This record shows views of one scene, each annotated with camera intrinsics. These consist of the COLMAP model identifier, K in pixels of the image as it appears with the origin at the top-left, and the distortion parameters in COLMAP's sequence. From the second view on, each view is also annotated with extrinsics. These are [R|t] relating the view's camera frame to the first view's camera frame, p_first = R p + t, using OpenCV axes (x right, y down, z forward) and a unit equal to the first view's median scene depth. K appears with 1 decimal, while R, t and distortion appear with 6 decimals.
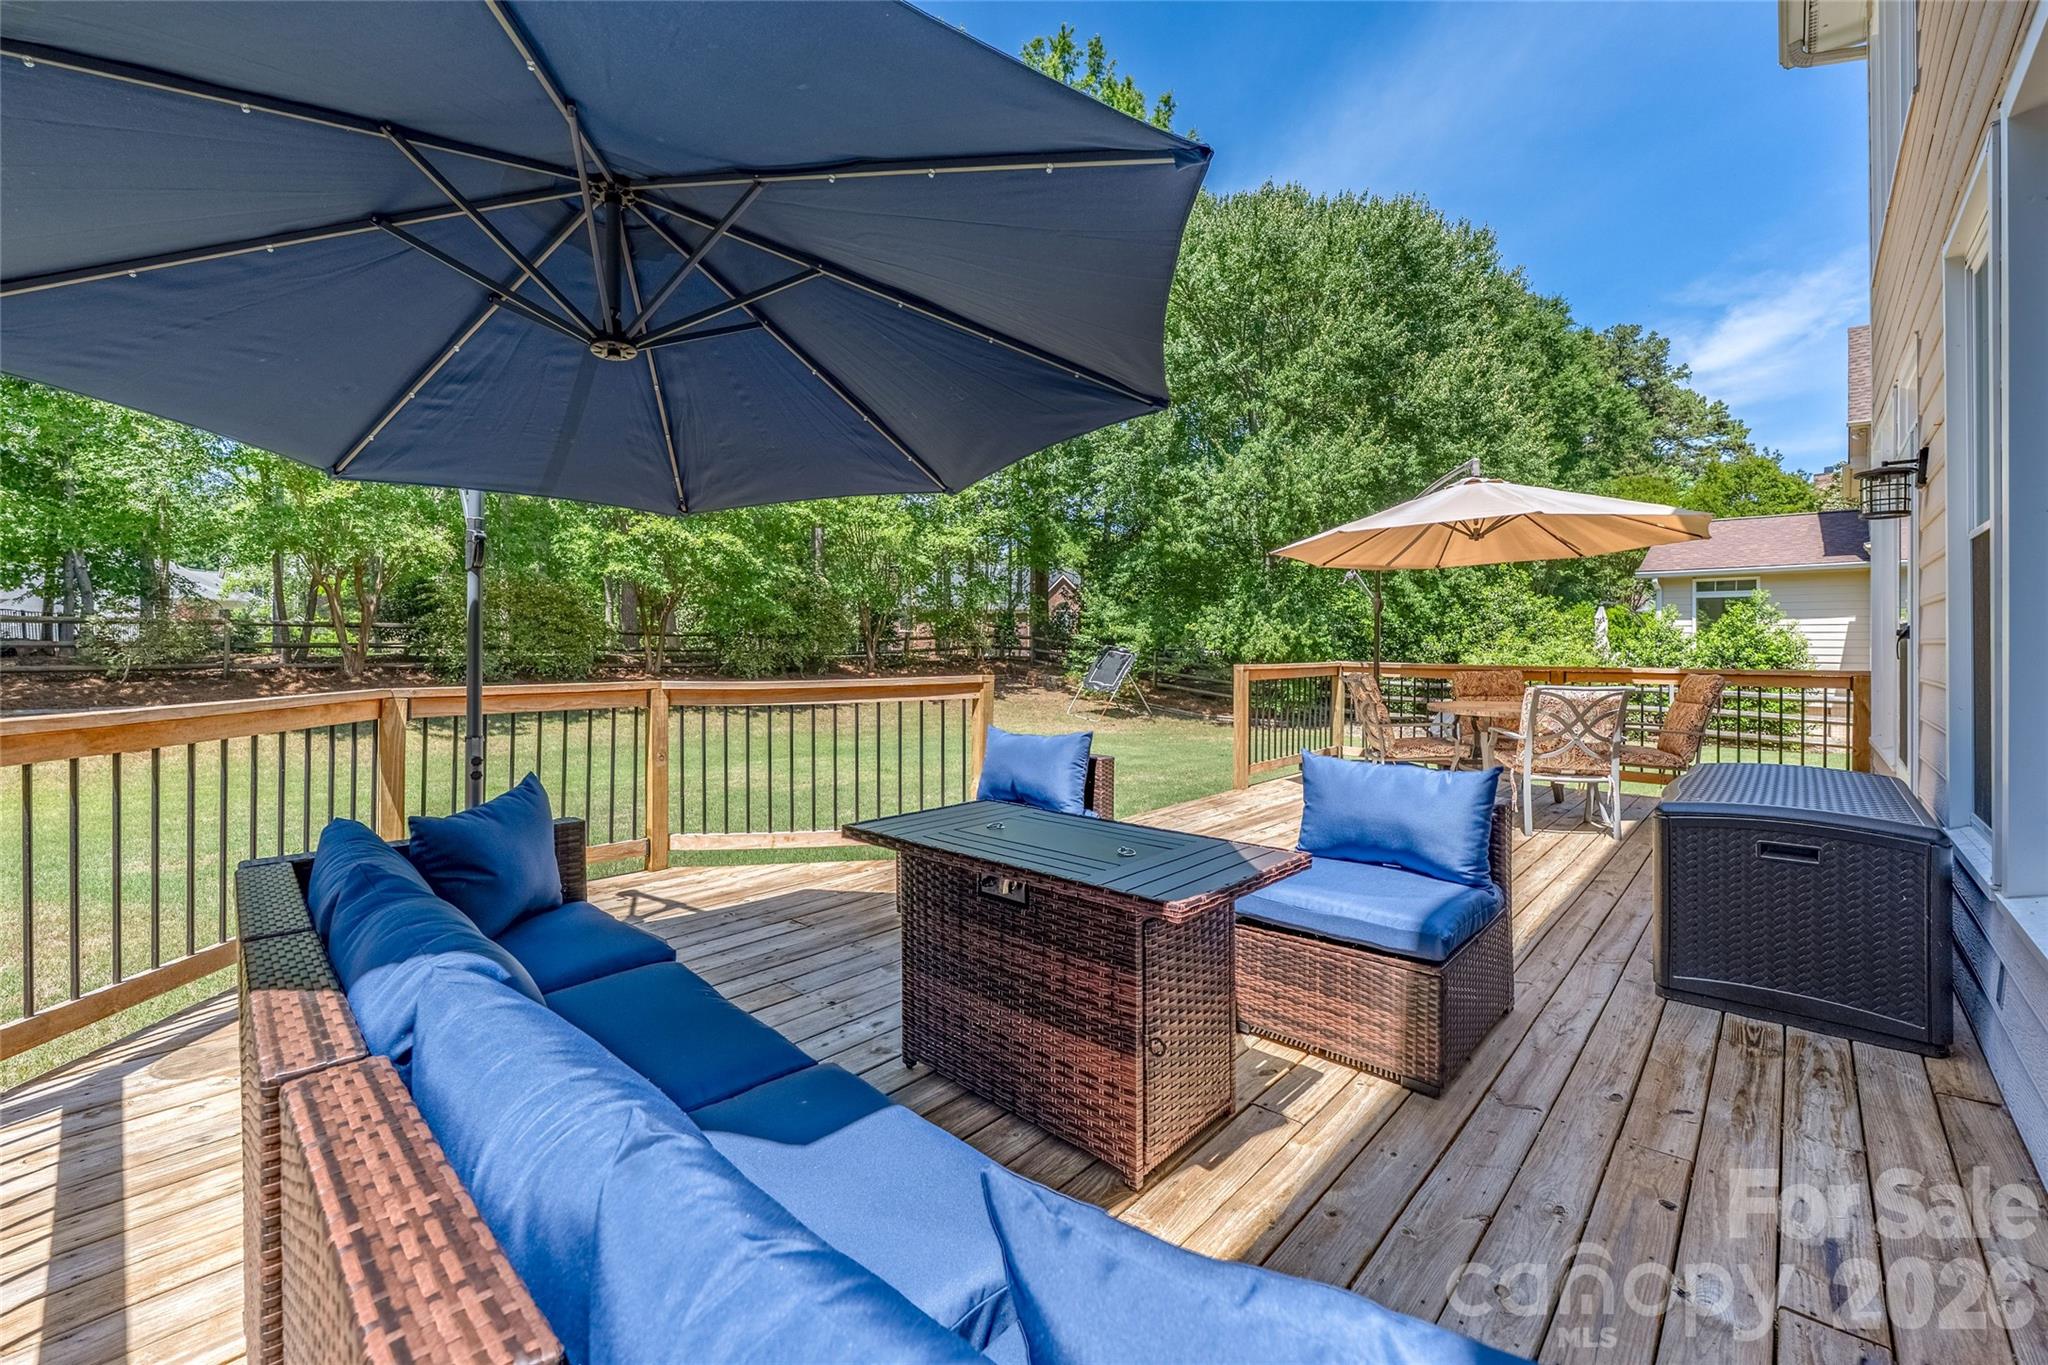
lens RADIAL K [[817.4, 0, 1022.5], [0, 817.4, 643.2], [0, 0, 1]] dist [-0.001194, -0.000189]
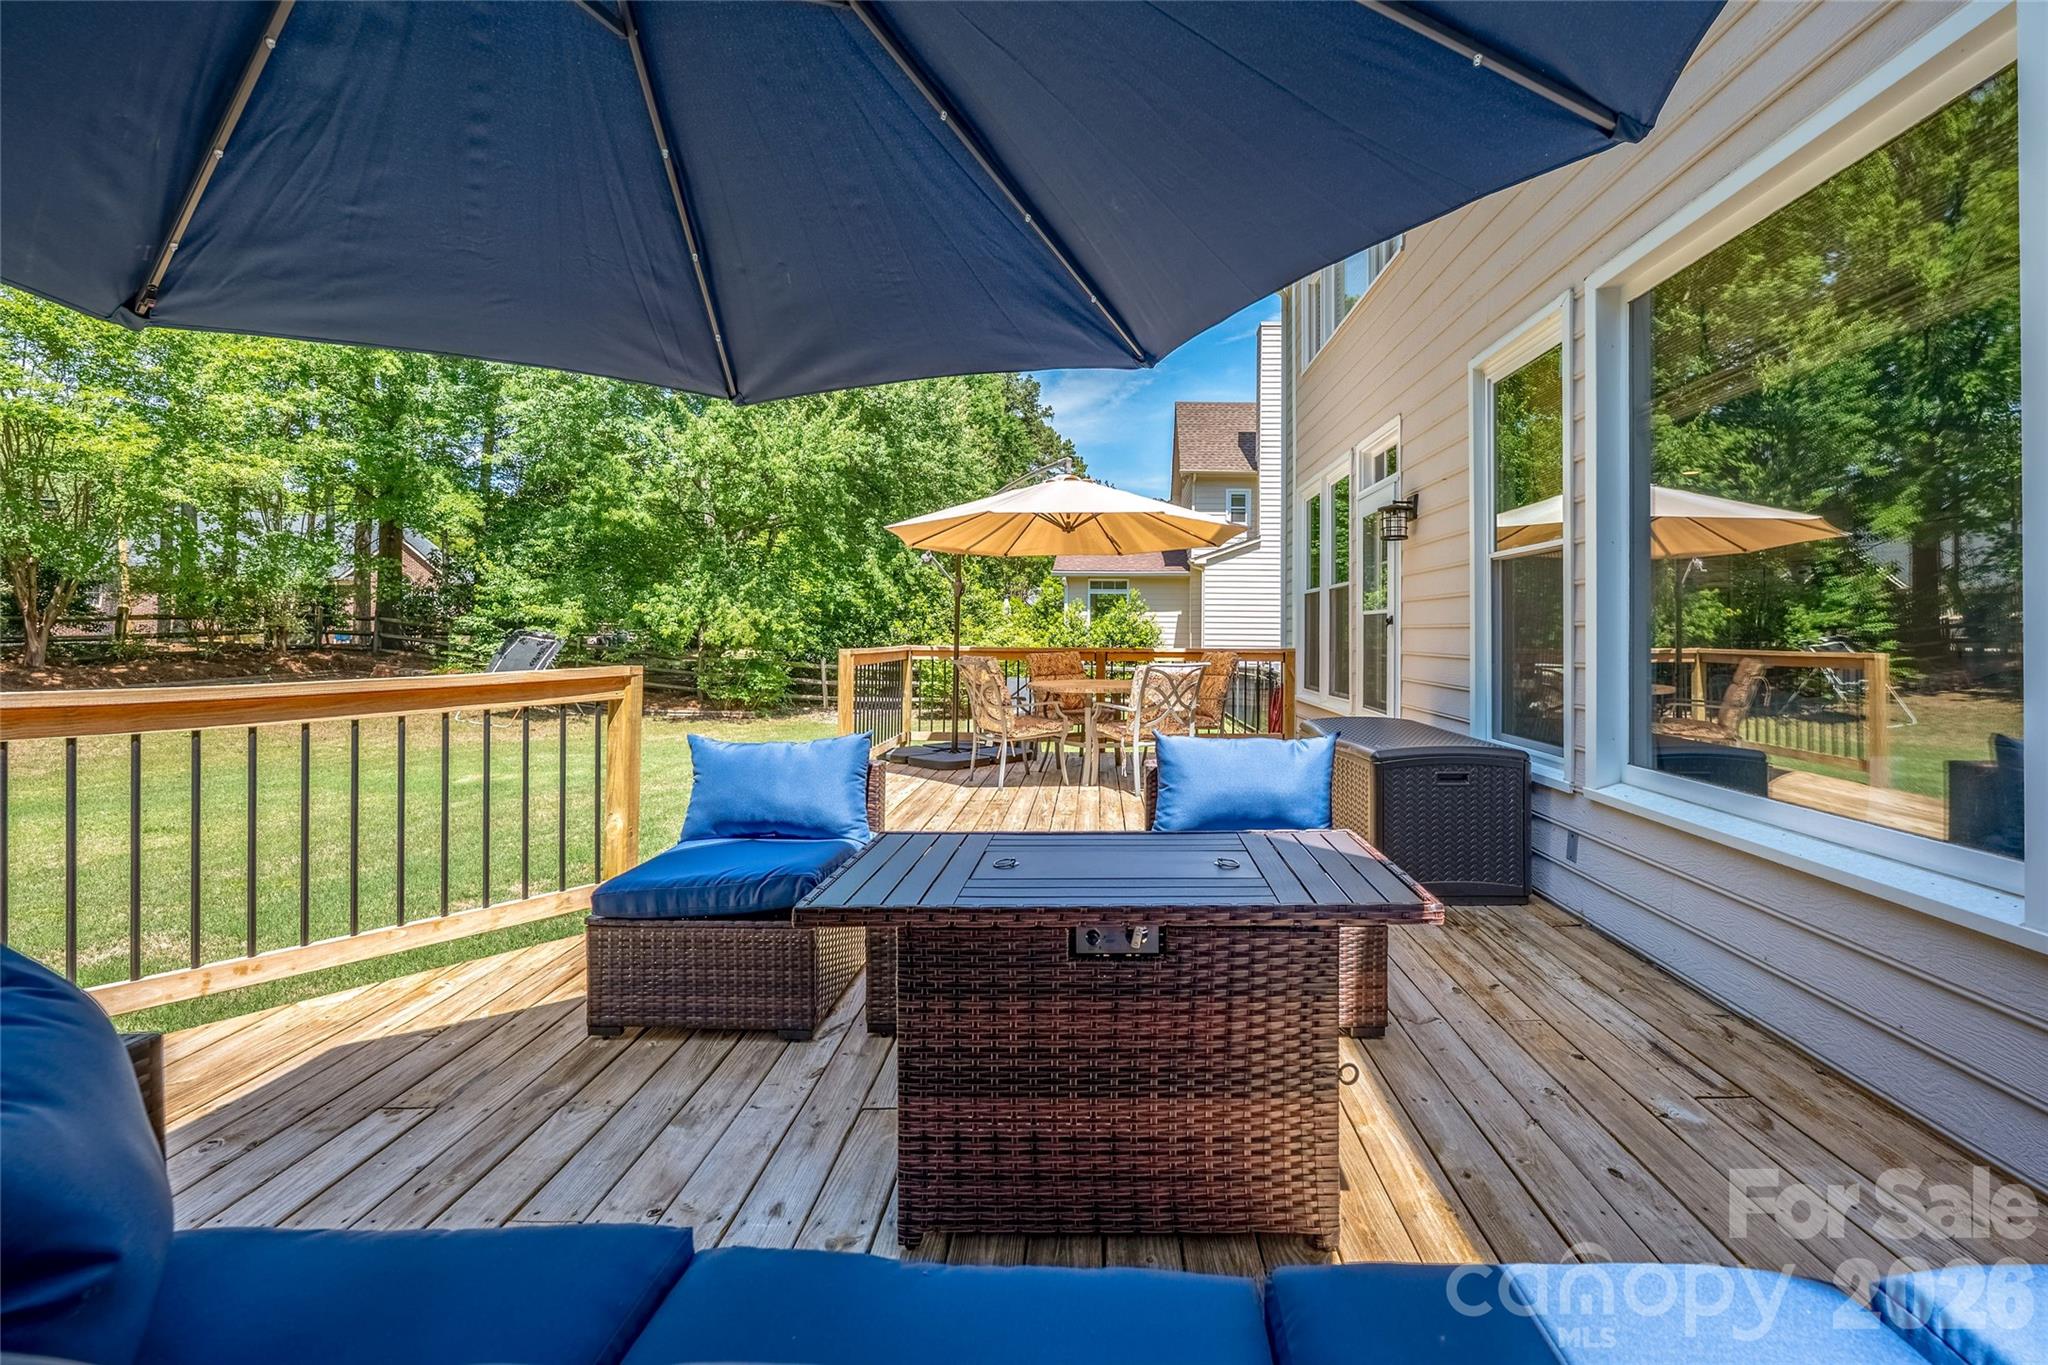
lens RADIAL K [[847.7, 0, 1027.4], [0, 847.7, 635.7], [0, 0, 1]] dist [-0.021999, 0.013257]
pose [[0.741395, 0.000864, 0.671068, -0.094332], [-0.005414, 0.999974, 0.004693, 0.002690], [-0.671047, -0.007112, 0.741381, 0.076813]]
